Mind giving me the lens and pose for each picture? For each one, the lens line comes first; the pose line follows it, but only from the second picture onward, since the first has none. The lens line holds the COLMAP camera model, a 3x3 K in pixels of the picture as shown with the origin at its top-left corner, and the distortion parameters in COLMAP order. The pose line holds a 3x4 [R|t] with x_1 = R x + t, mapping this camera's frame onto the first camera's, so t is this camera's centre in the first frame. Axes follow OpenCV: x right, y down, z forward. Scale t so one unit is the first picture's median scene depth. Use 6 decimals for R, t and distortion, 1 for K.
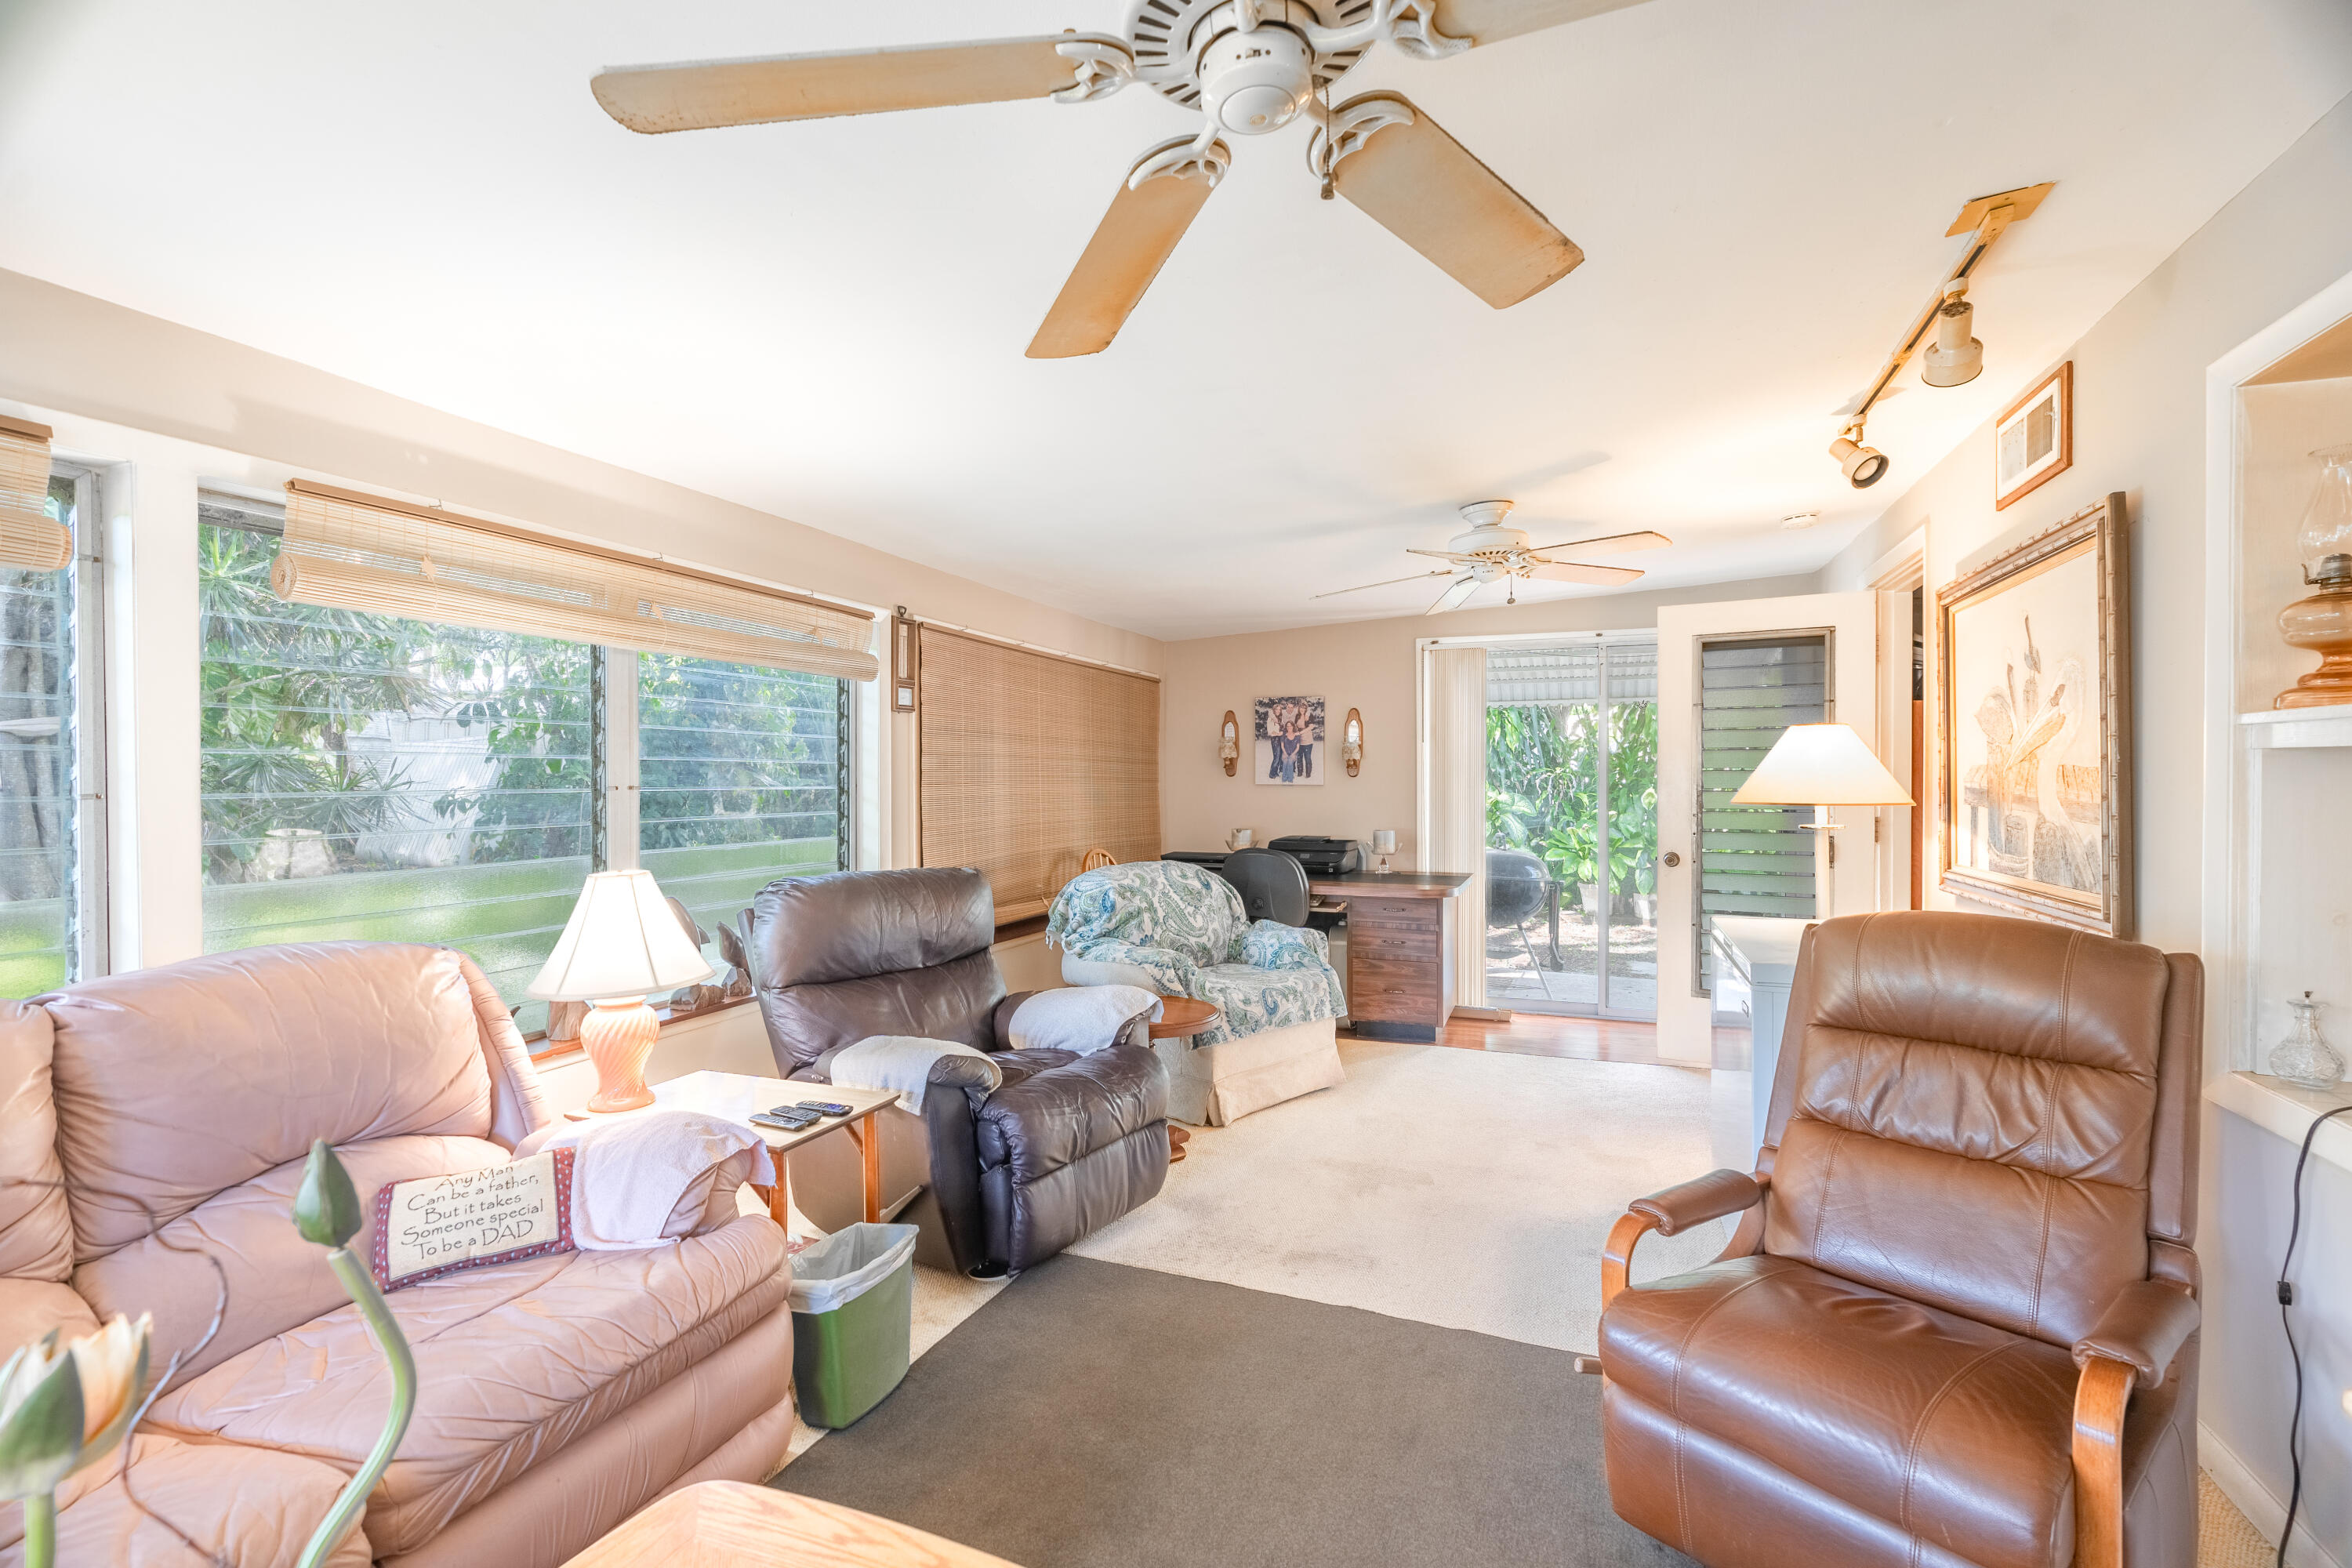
lens RADIAL K [[1073.8, 0, 1173.3], [0, 1073.8, 783.3], [0, 0, 1]] dist [-0.005717, 0.000468]
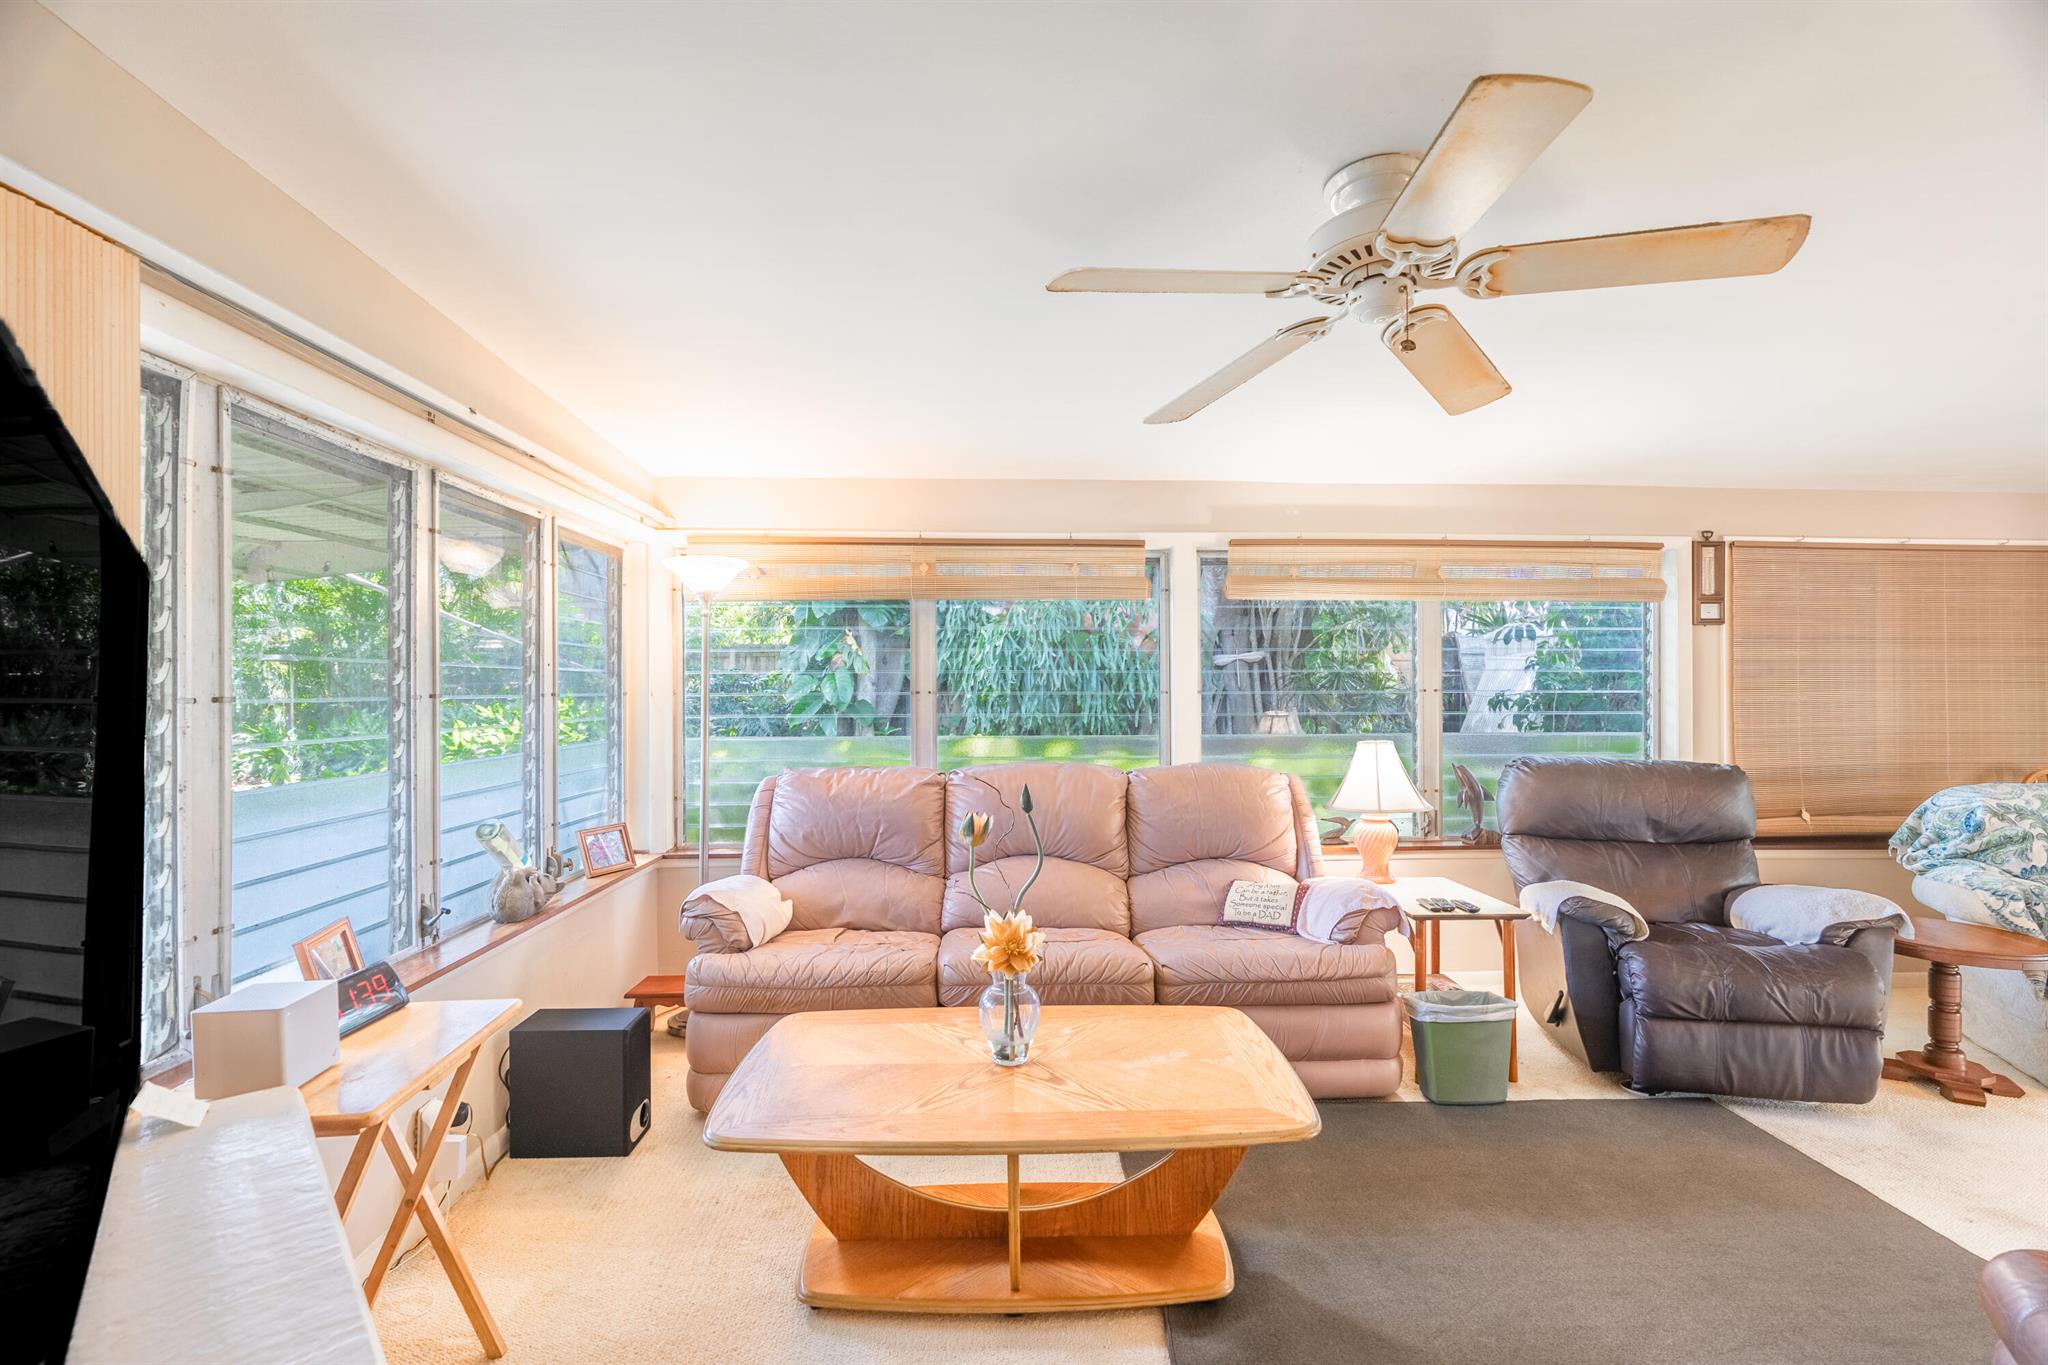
lens RADIAL K [[935.0, 0, 1021.7], [0, 935.0, 681.9], [0, 0, 1]] dist [-0.005717, 0.000468]
pose [[0.399925, -0.000950, -0.916547, 0.487534], [-0.003908, 0.999989, -0.002741, -0.001671], [0.916539, 0.004678, 0.399917, -0.067100]]
